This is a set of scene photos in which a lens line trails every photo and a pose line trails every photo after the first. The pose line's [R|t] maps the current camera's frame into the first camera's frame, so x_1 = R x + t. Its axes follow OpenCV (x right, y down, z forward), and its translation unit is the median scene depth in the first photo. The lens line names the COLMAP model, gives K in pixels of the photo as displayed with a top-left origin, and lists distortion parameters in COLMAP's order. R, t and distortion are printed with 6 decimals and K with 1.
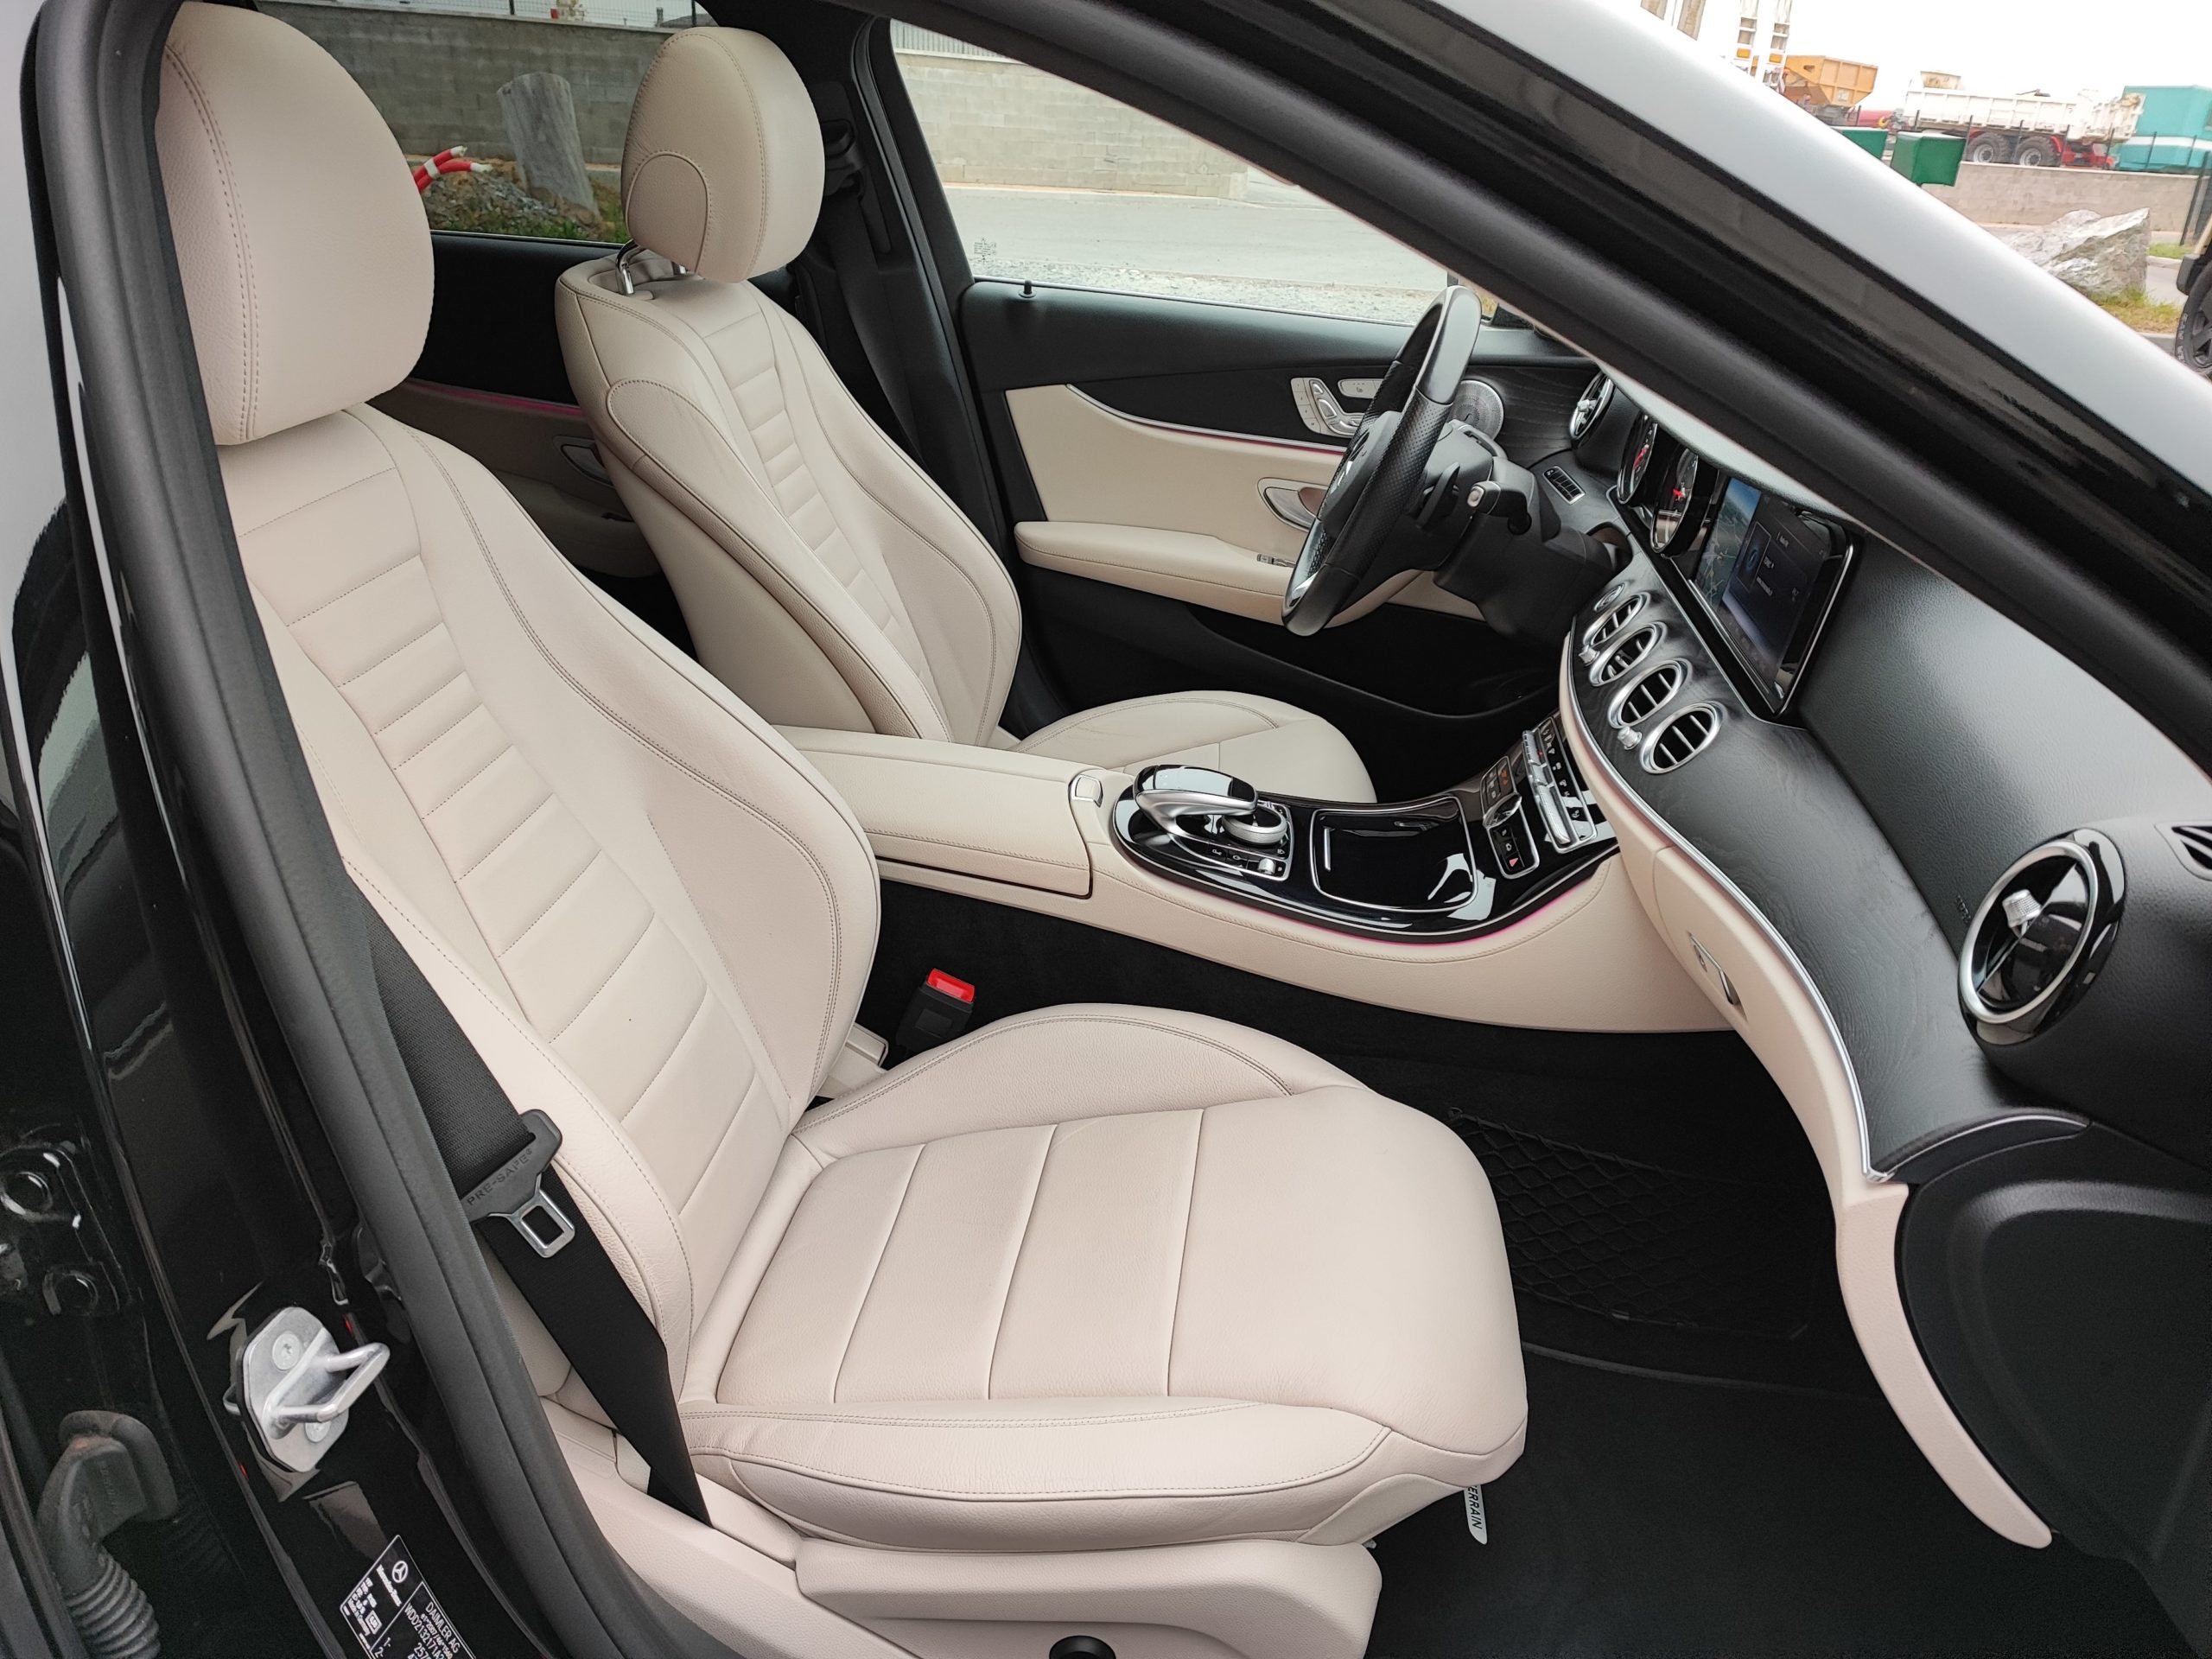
lens RADIAL K [[1596.3, 0, 1106.0], [0, 1596.3, 829.5], [0, 0, 1]] dist [0.085981, -0.139954]
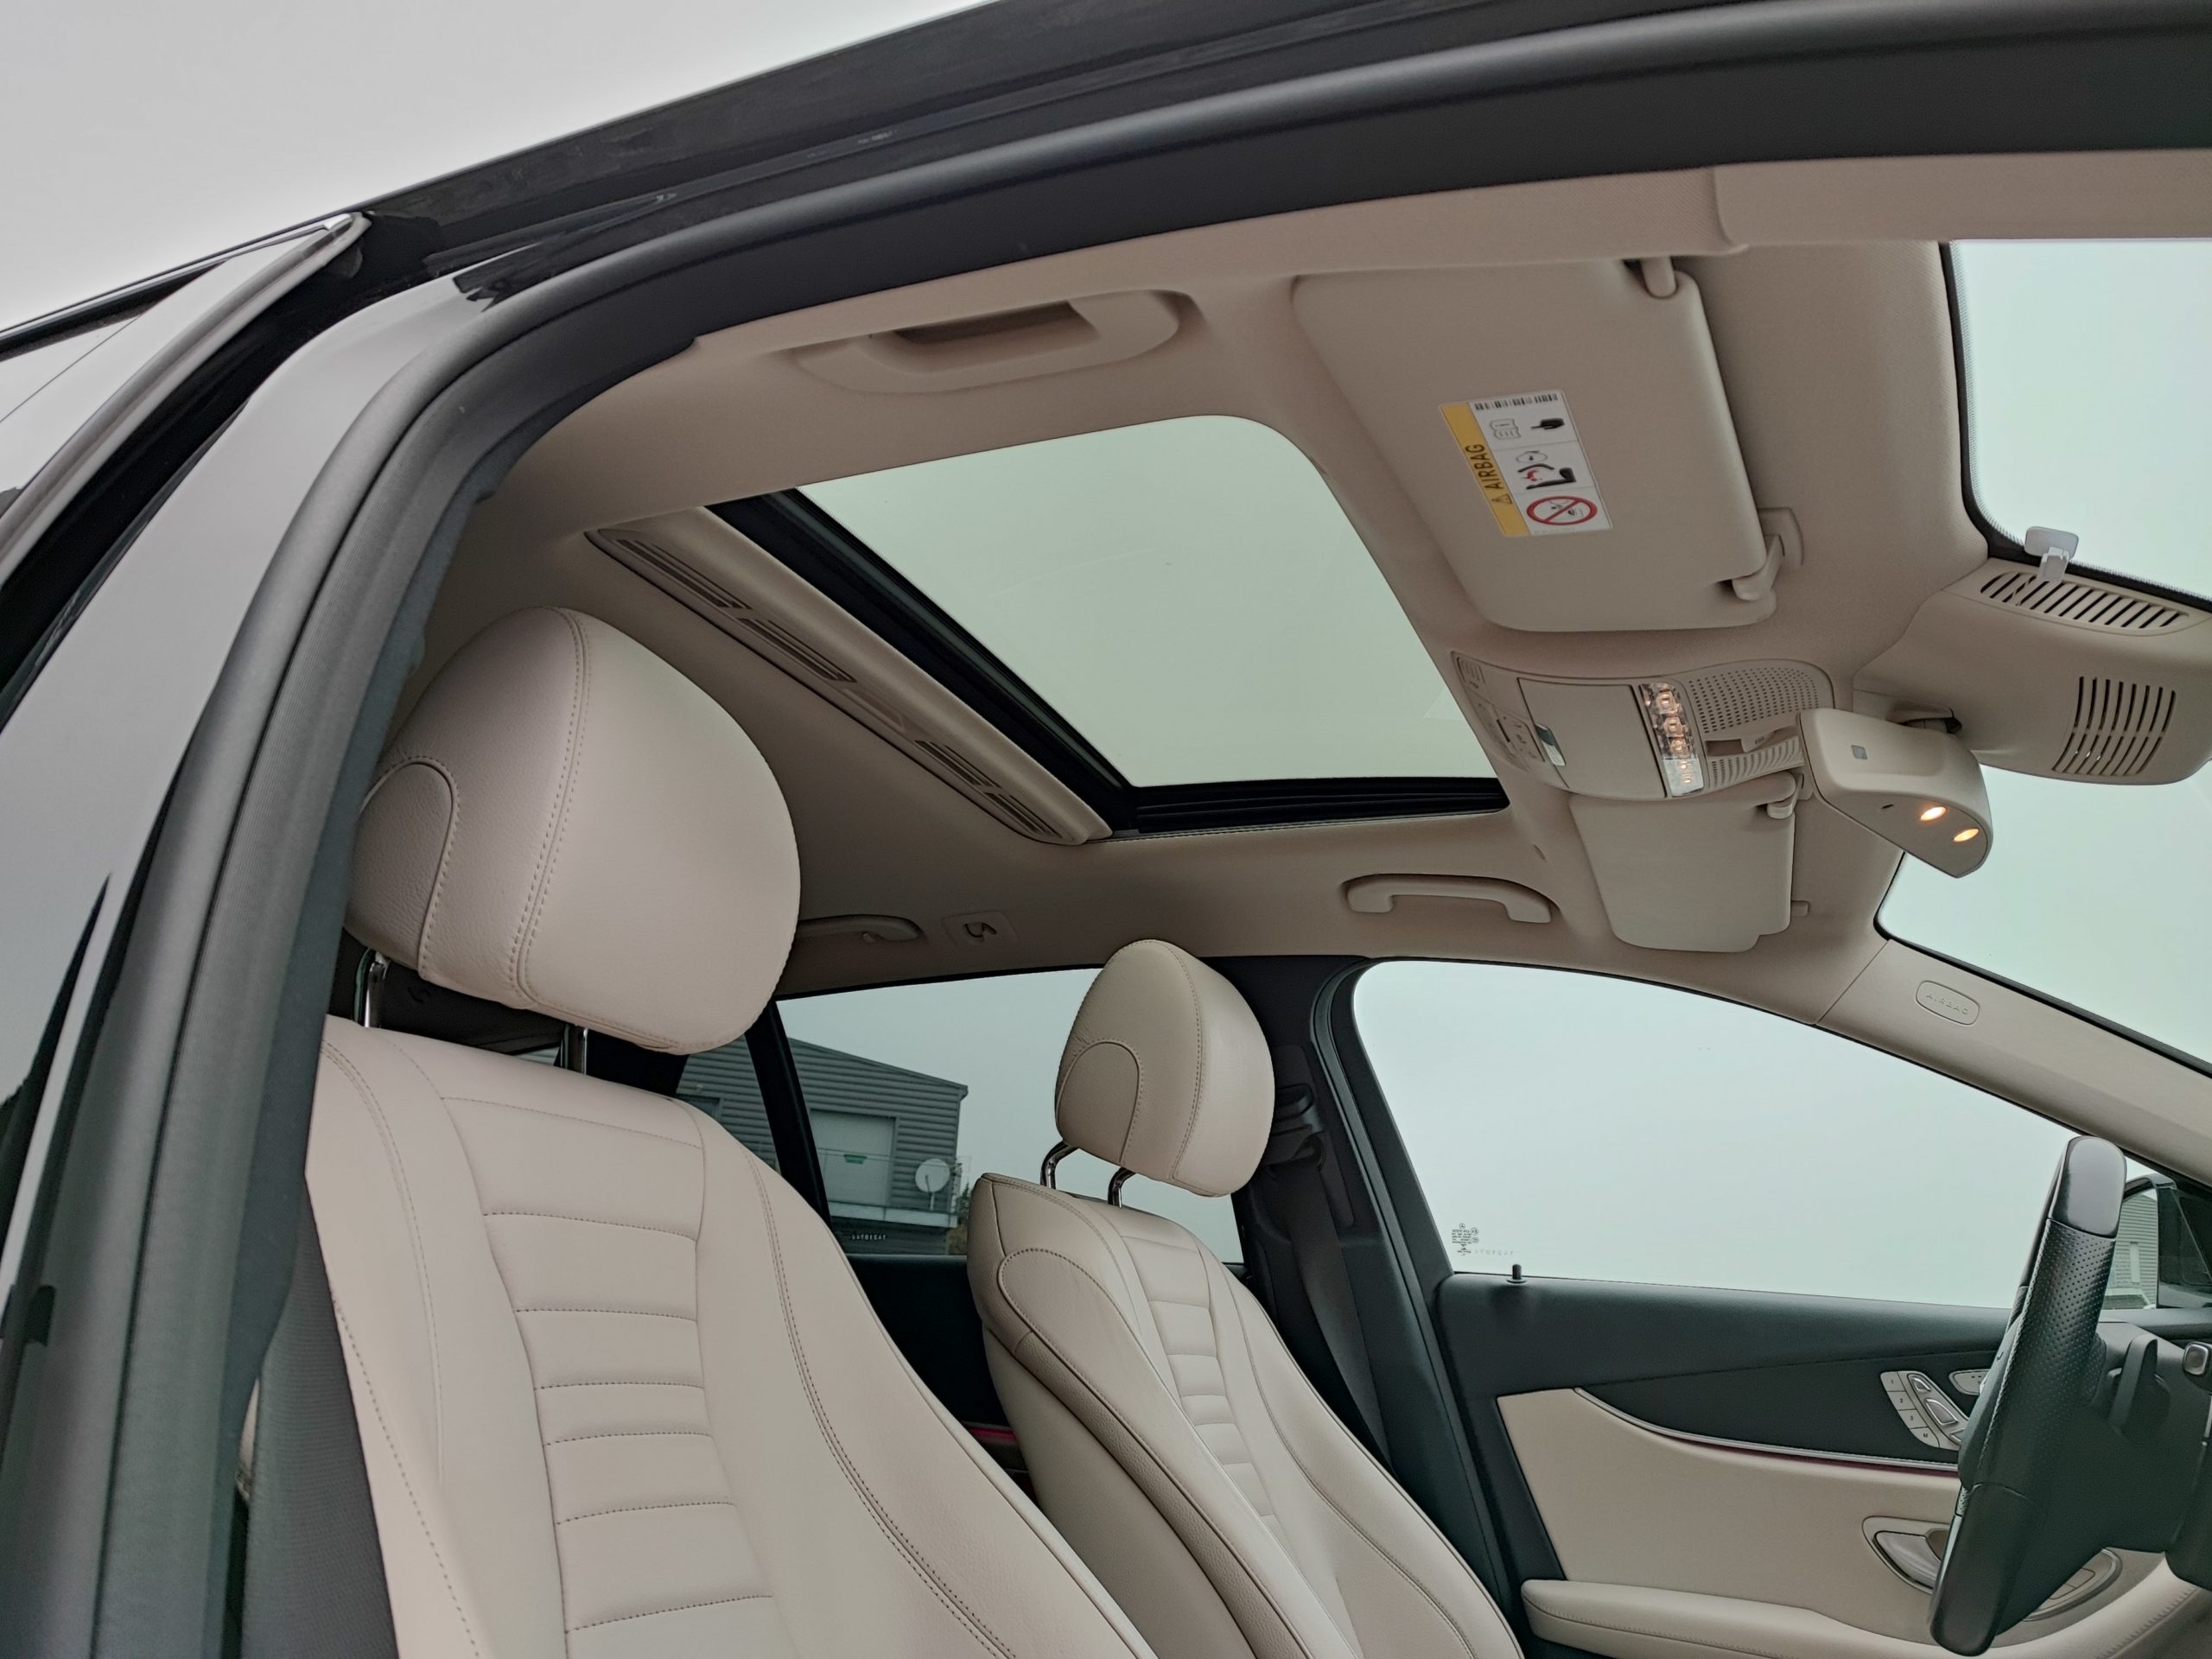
lens RADIAL K [[1596.3, 0, 1106.0], [0, 1596.3, 829.5], [0, 0, 1]] dist [0.085981, -0.139954]
pose [[0.953928, -0.107830, -0.279989, 0.007679], [-0.127265, 0.699661, -0.703050, 0.125368], [0.271707, 0.706292, 0.653703, 0.221161]]
